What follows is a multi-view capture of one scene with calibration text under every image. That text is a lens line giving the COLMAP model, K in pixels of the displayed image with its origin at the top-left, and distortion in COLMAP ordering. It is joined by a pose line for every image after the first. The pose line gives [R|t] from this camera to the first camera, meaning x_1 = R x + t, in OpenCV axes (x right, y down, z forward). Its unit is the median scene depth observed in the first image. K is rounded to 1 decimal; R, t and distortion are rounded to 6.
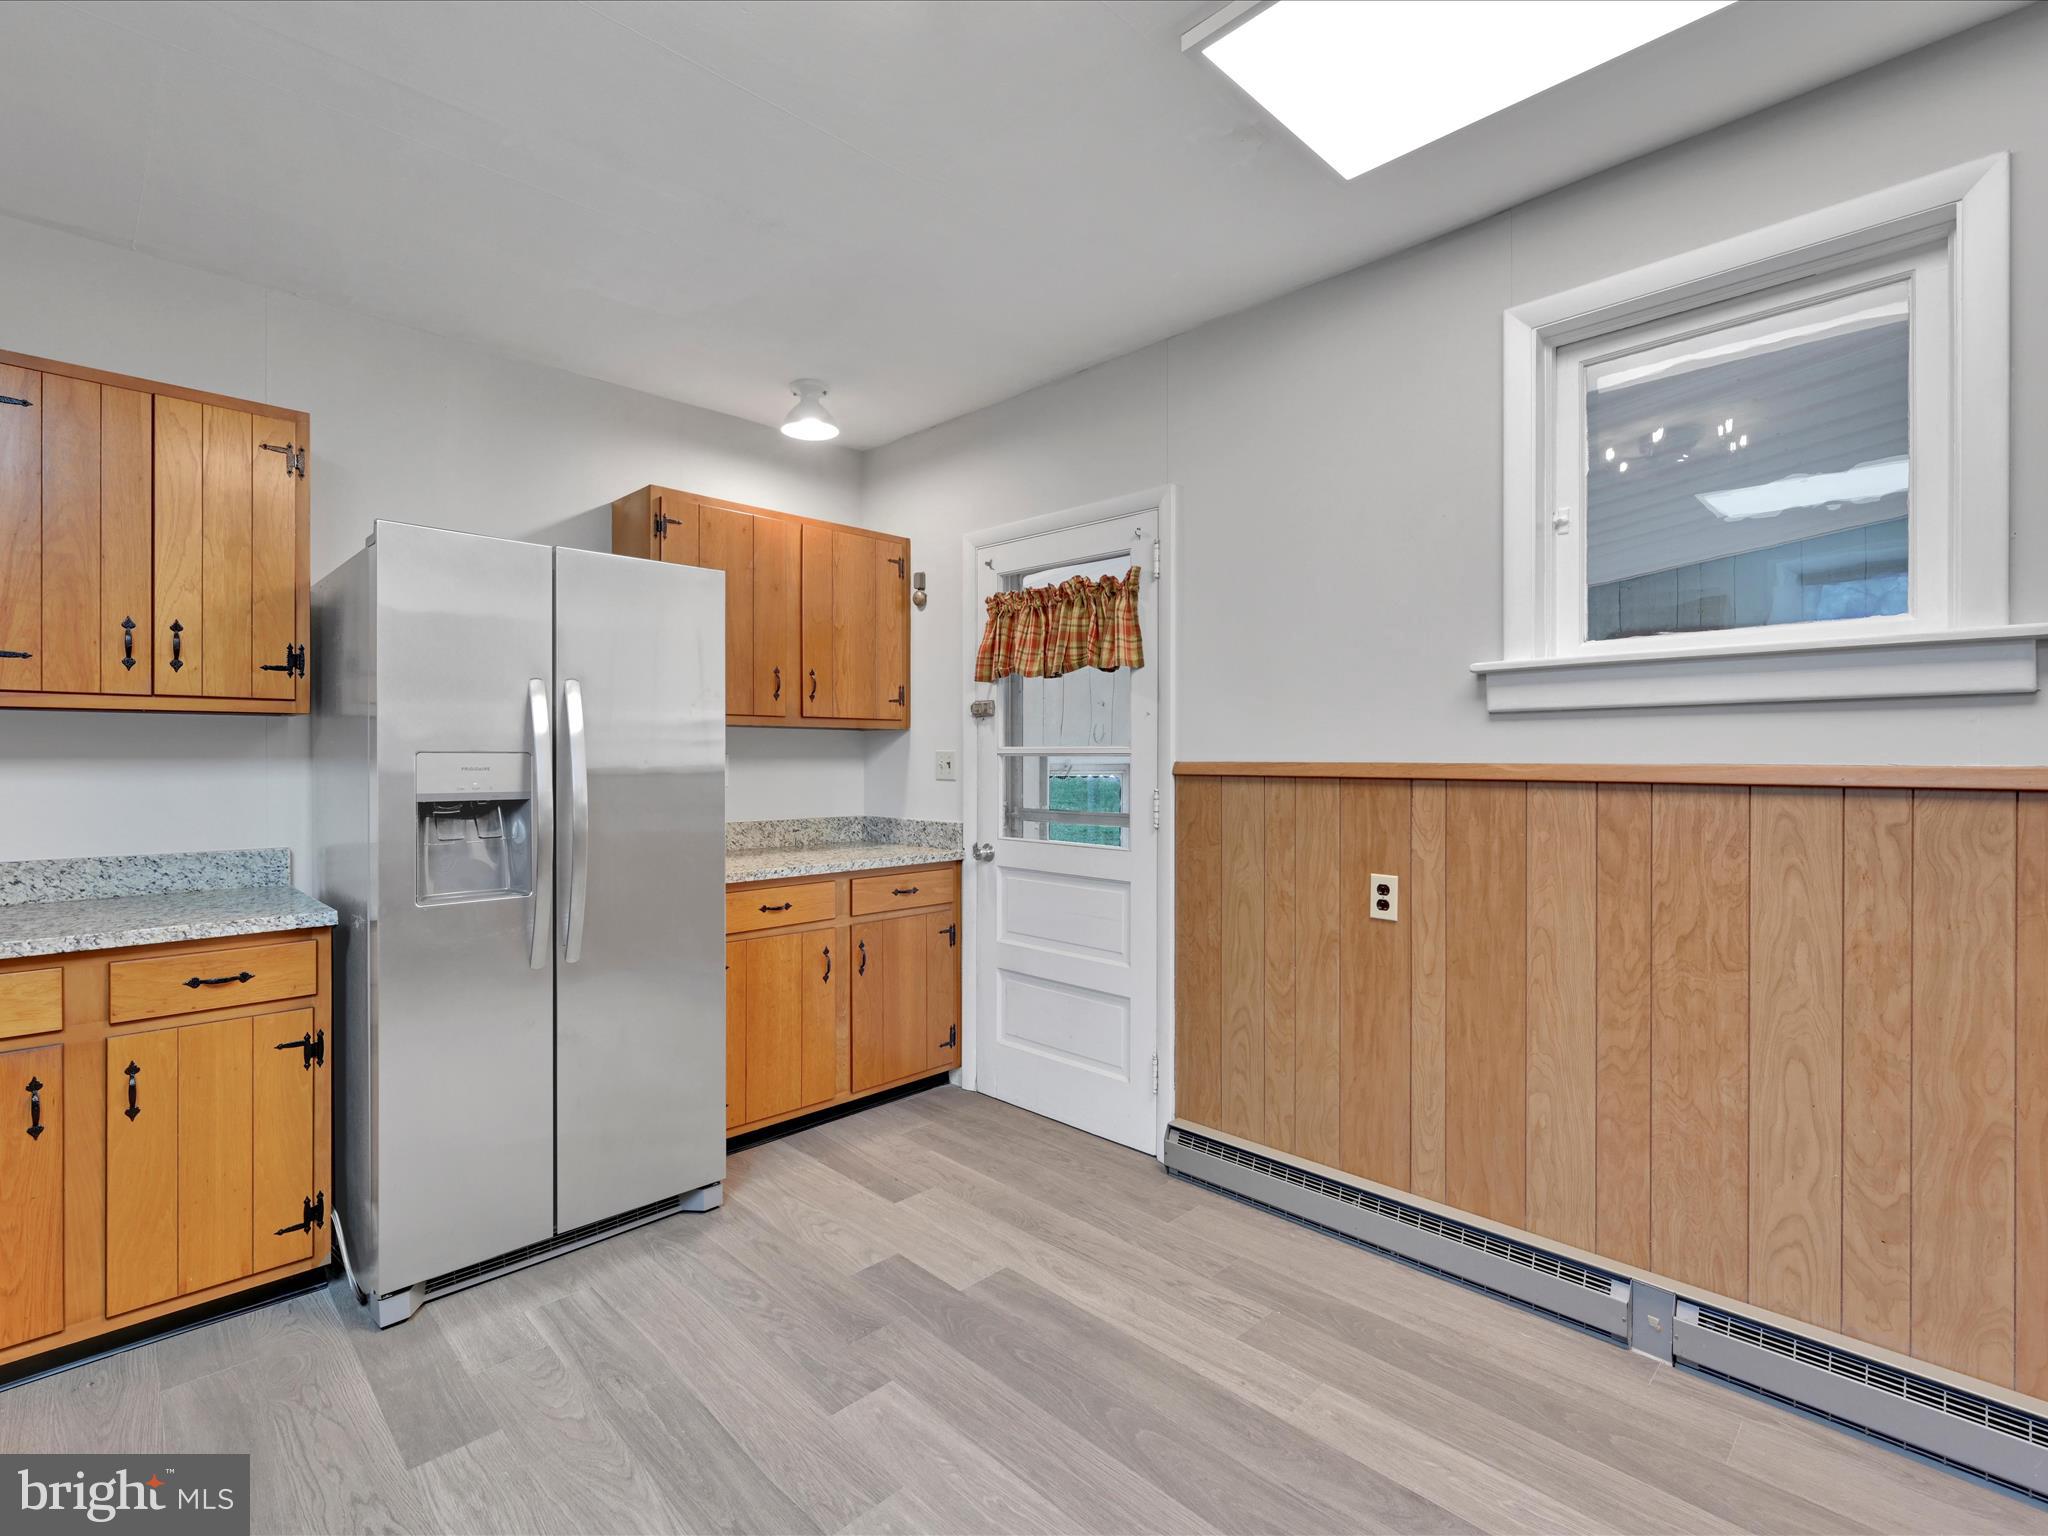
lens RADIAL K [[948.0, 0, 963.3], [0, 948.0, 762.9], [0, 0, 1]] dist [-0.002246, -0.000054]
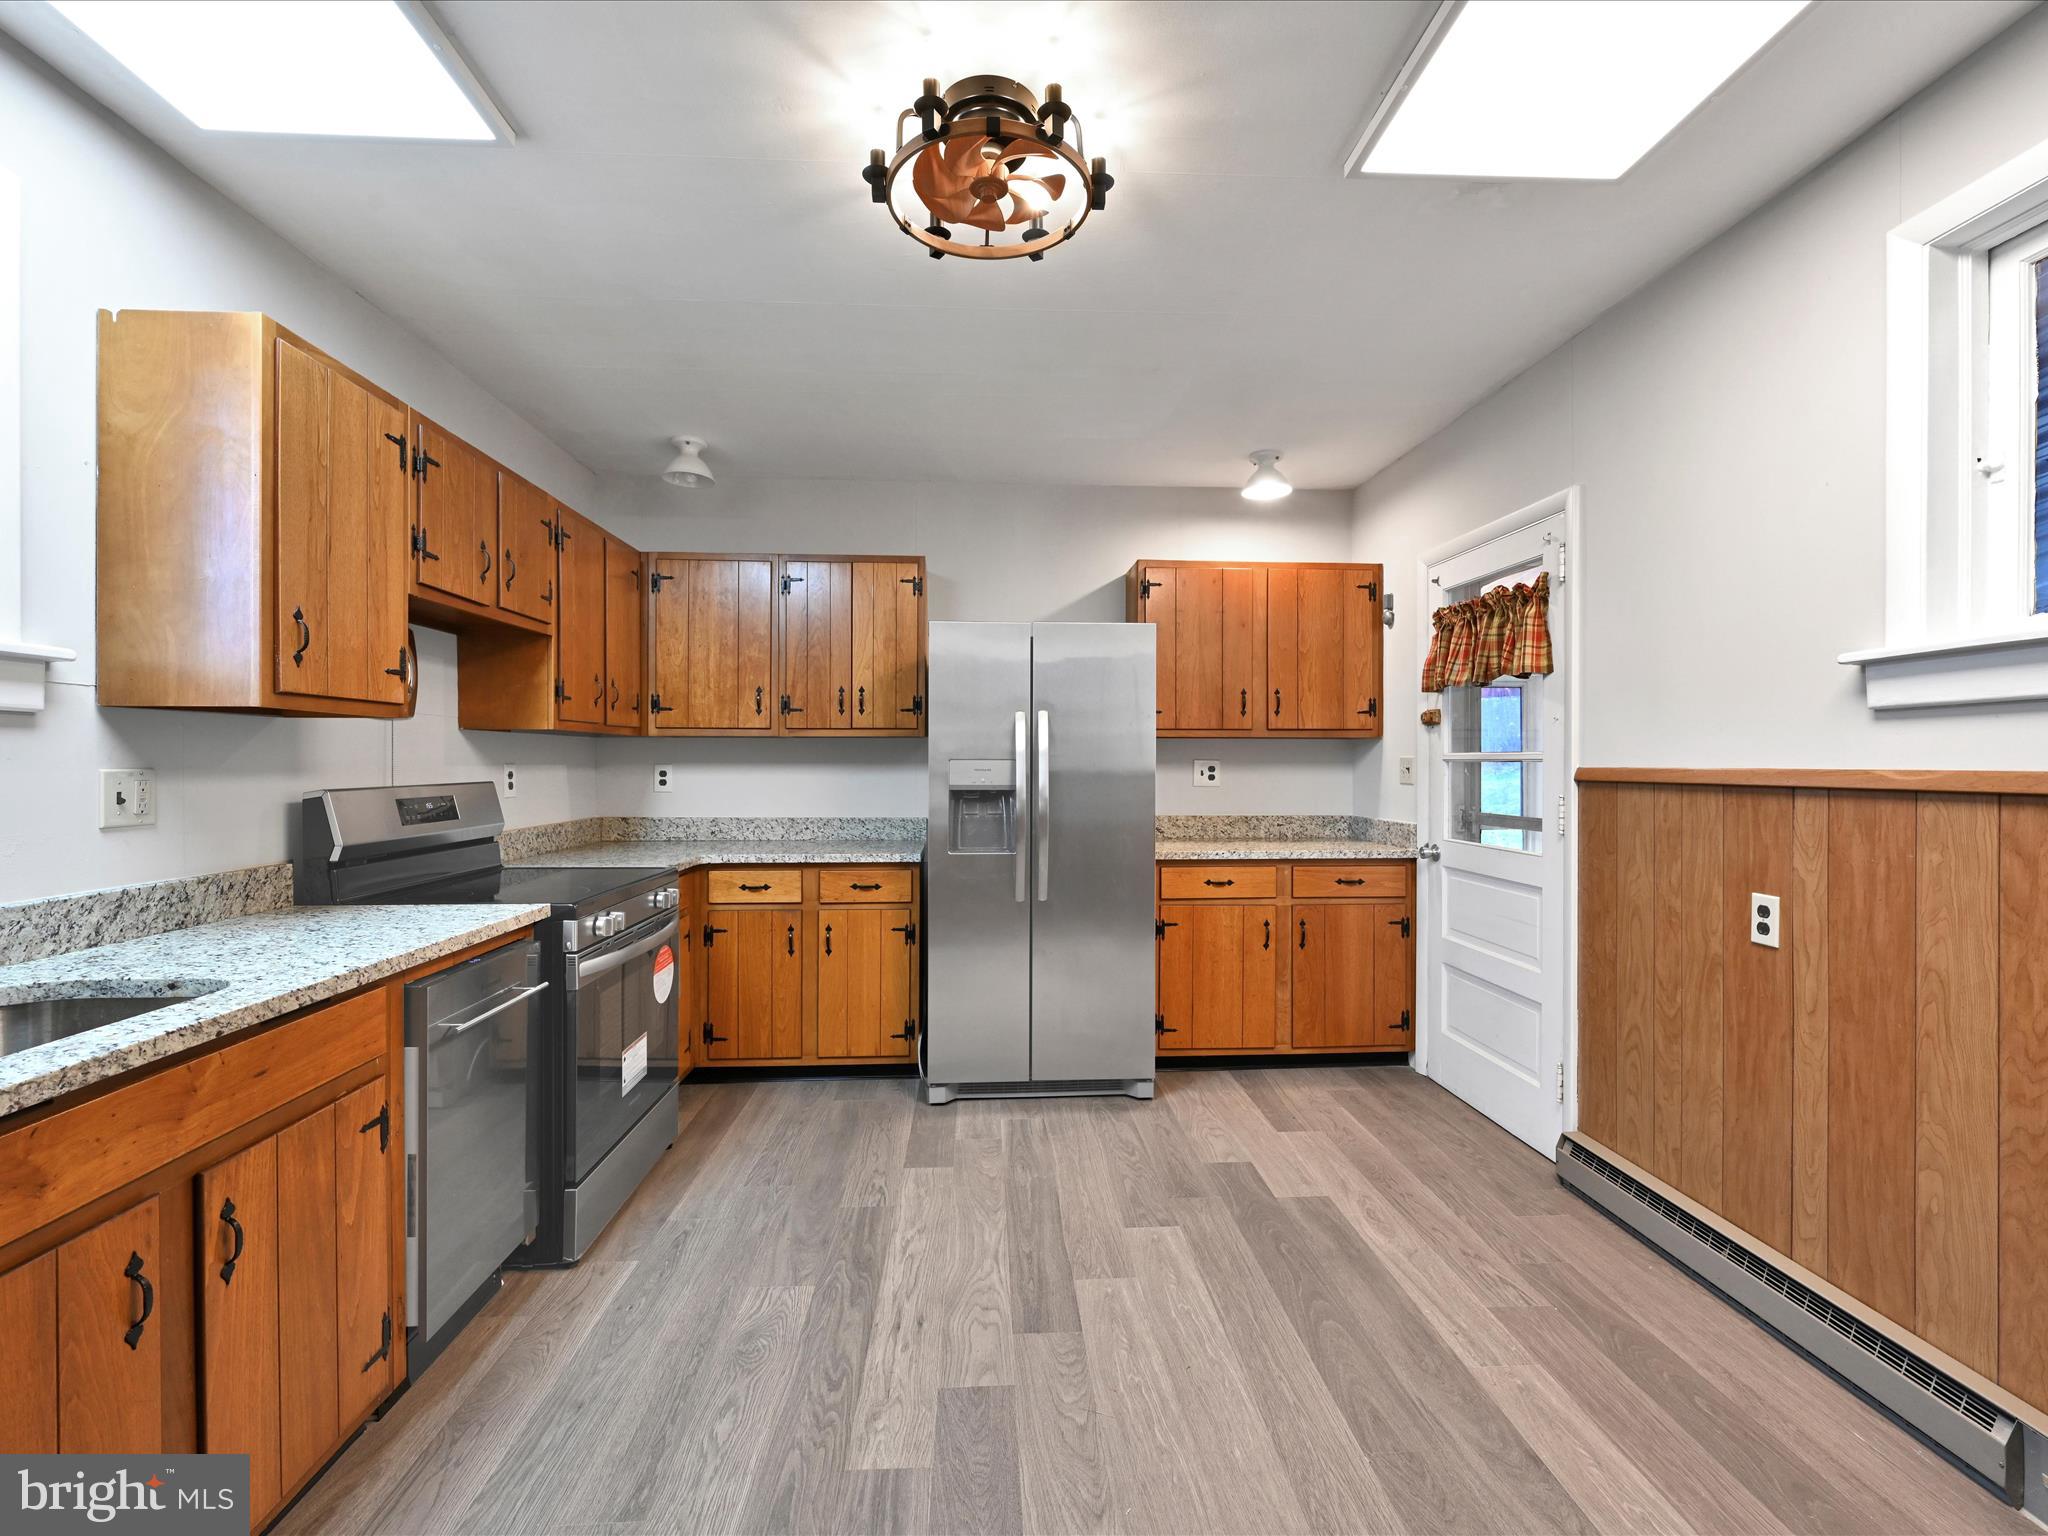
lens RADIAL K [[895.5, 0, 1024.0], [0, 895.5, 768.0], [0, 0, 1]] dist [0.001201, -0.000041]
pose [[0.767198, 0.003982, -0.641399, 0.449765], [-0.004695, 0.999989, 0.000593, 0.001616], [0.641394, 0.002556, 0.767208, -0.093450]]
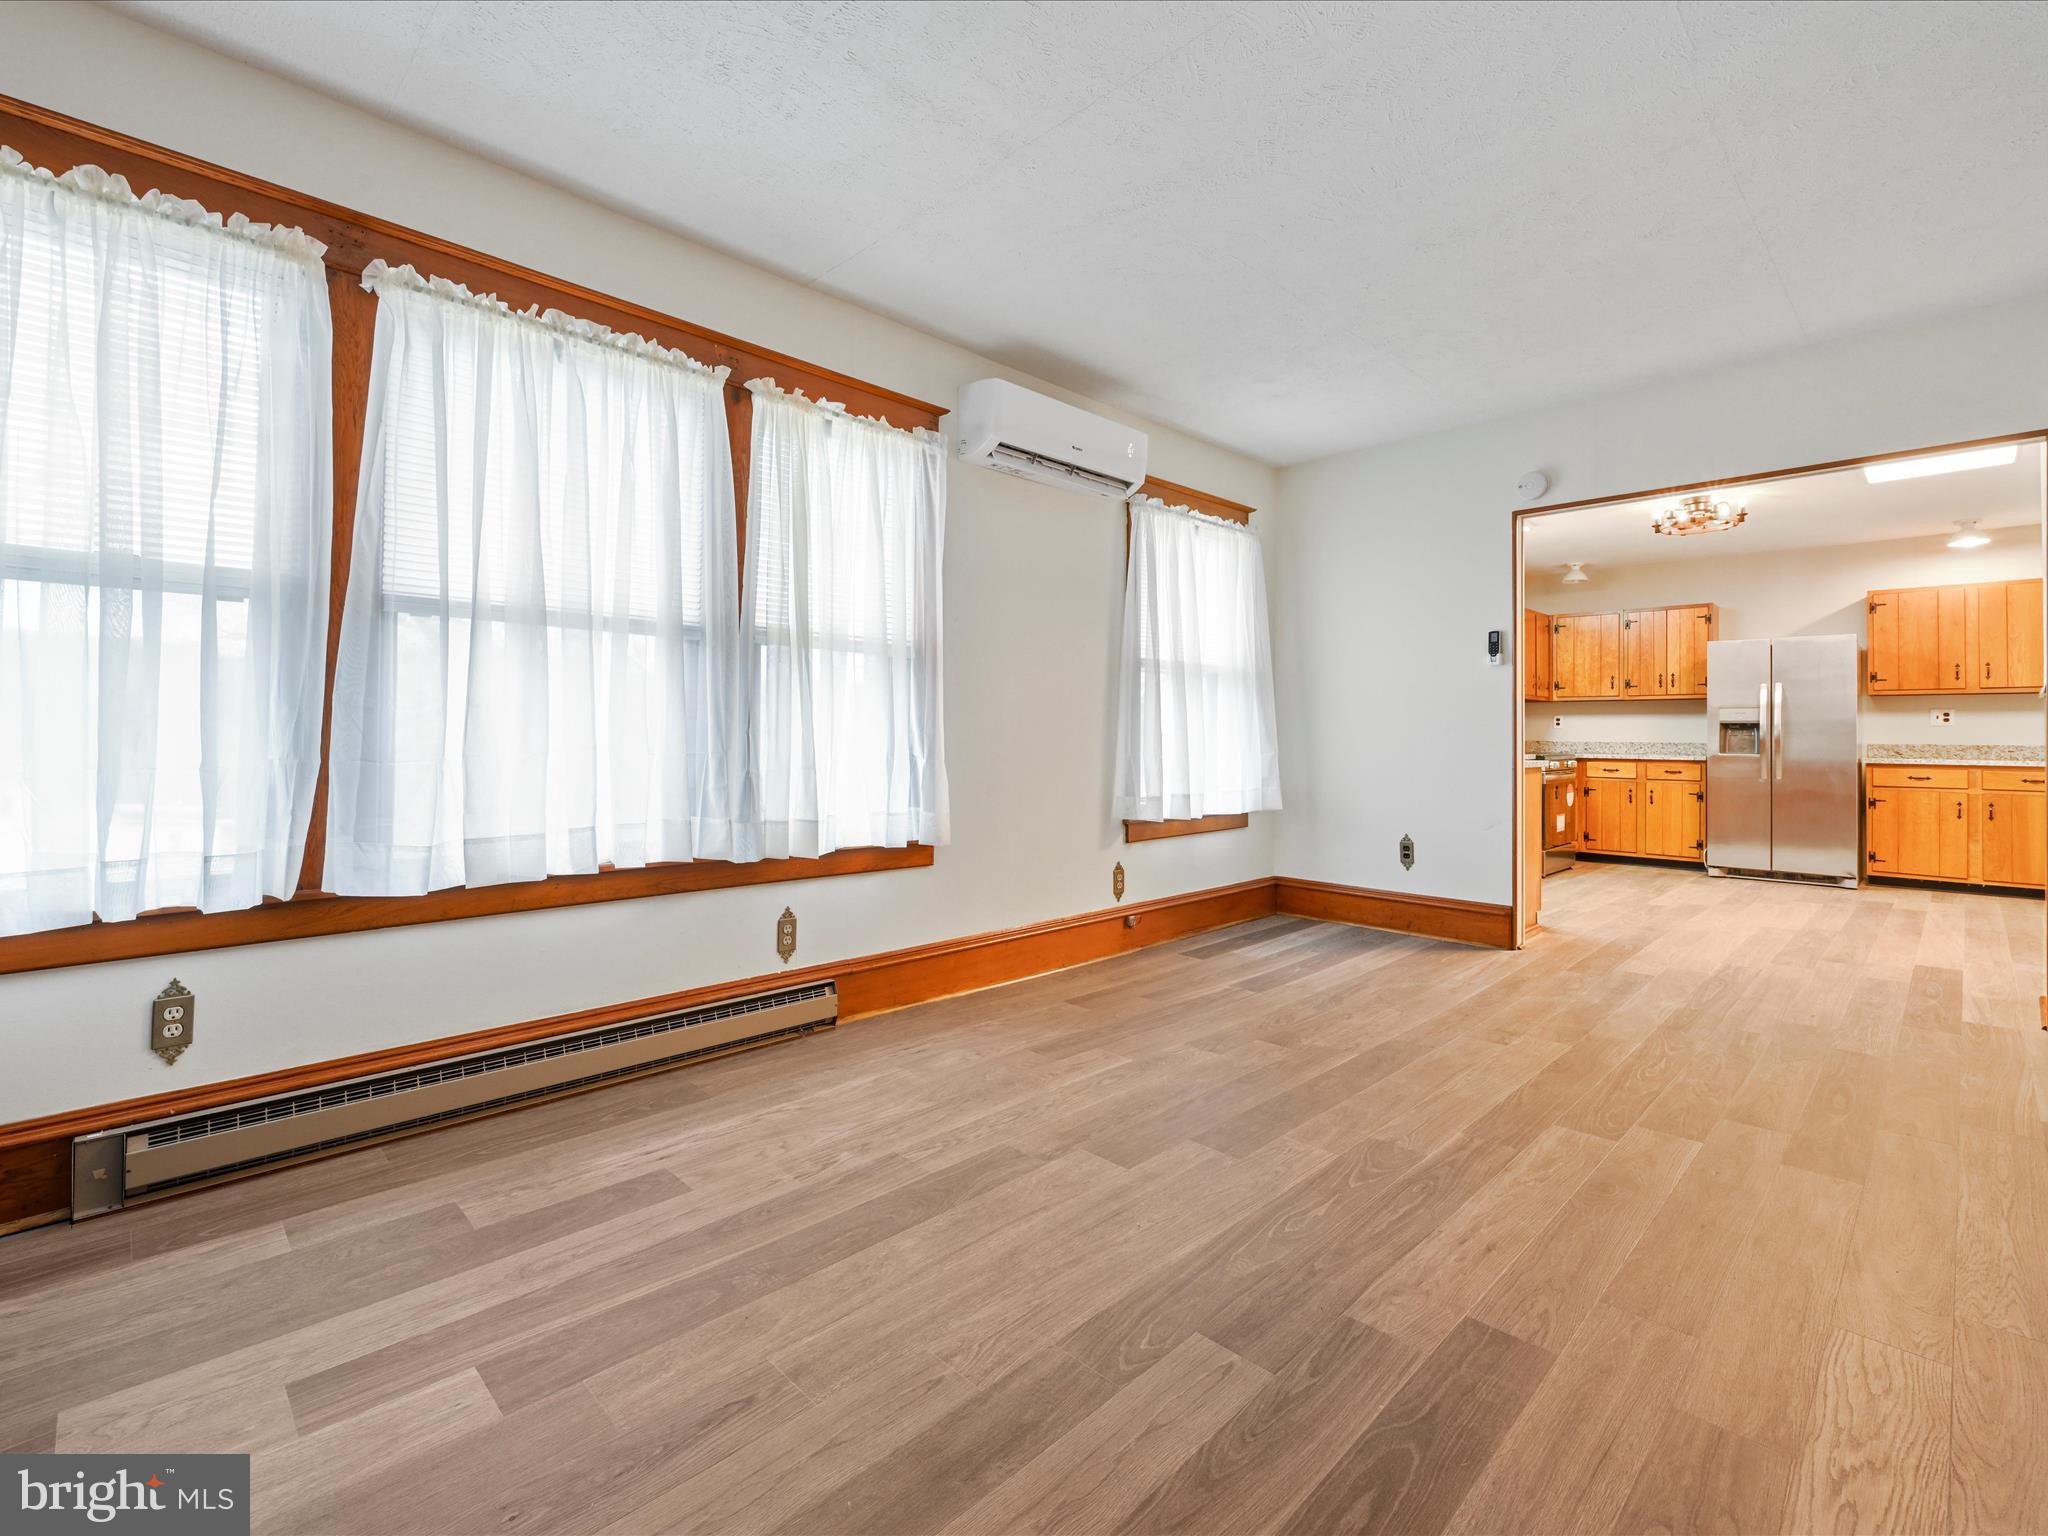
lens RADIAL K [[910.6, 0, 1017.1], [0, 910.6, 720.2], [0, 0, 1]] dist [0.001243, 0.000142]
pose [[0.019464, -0.011528, -0.999744, 2.287559], [-0.011765, 0.999862, -0.011758, 0.084437], [0.999741, 0.011991, 0.019326, -1.367952]]
